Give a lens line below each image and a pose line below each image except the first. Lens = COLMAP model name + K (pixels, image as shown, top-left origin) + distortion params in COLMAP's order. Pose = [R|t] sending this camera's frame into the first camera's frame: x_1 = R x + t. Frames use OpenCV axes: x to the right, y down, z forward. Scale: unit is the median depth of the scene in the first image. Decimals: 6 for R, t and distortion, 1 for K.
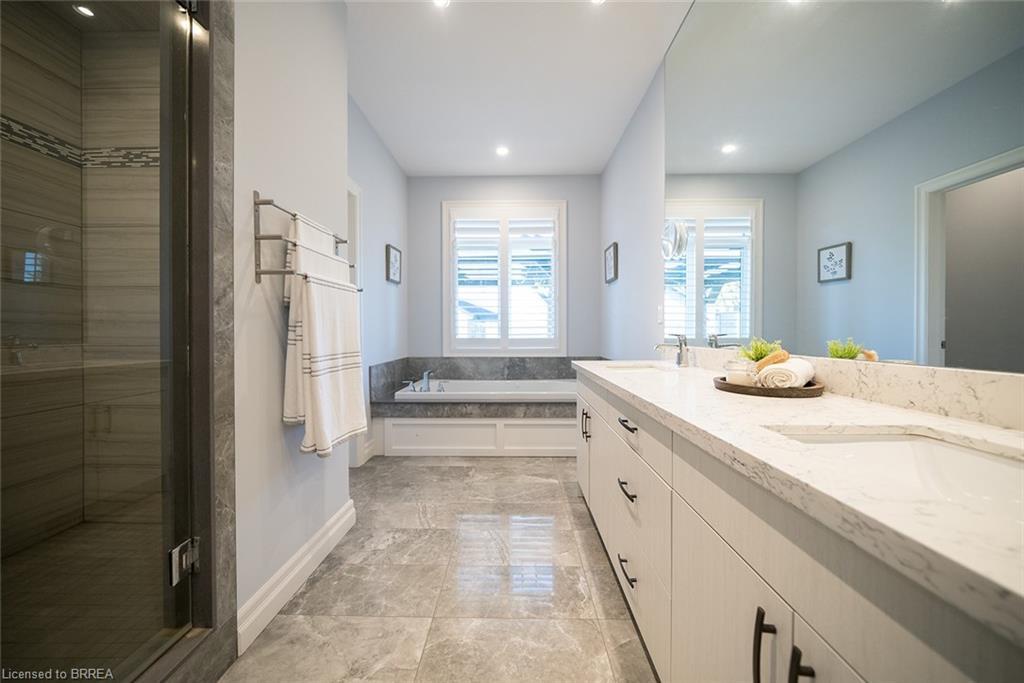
lens RADIAL K [[369.2, 0, 512.0], [0, 369.2, 341.5], [0, 0, 1]] dist [-0.001624, -0.000160]
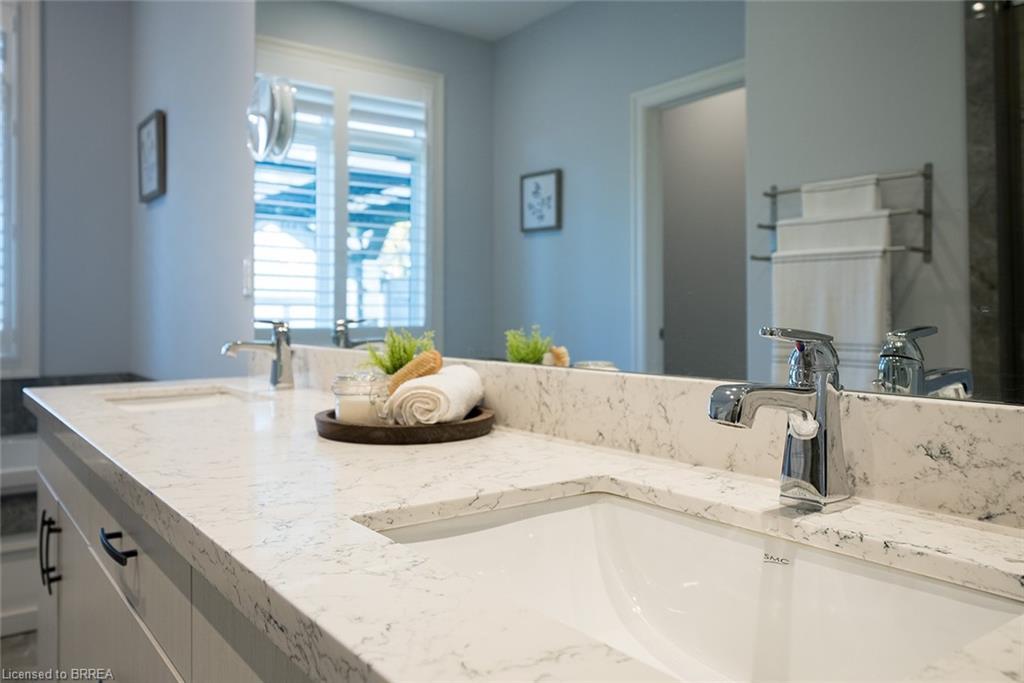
lens RADIAL K [[773.8, 0, 510.0], [0, 773.8, 321.3], [0, 0, 1]] dist [0.003533, -0.001017]
pose [[0.794290, -0.003306, 0.607530, 0.154861], [0.013752, 0.999827, -0.012539, -0.002130], [-0.607383, 0.018314, 0.794198, 0.068336]]
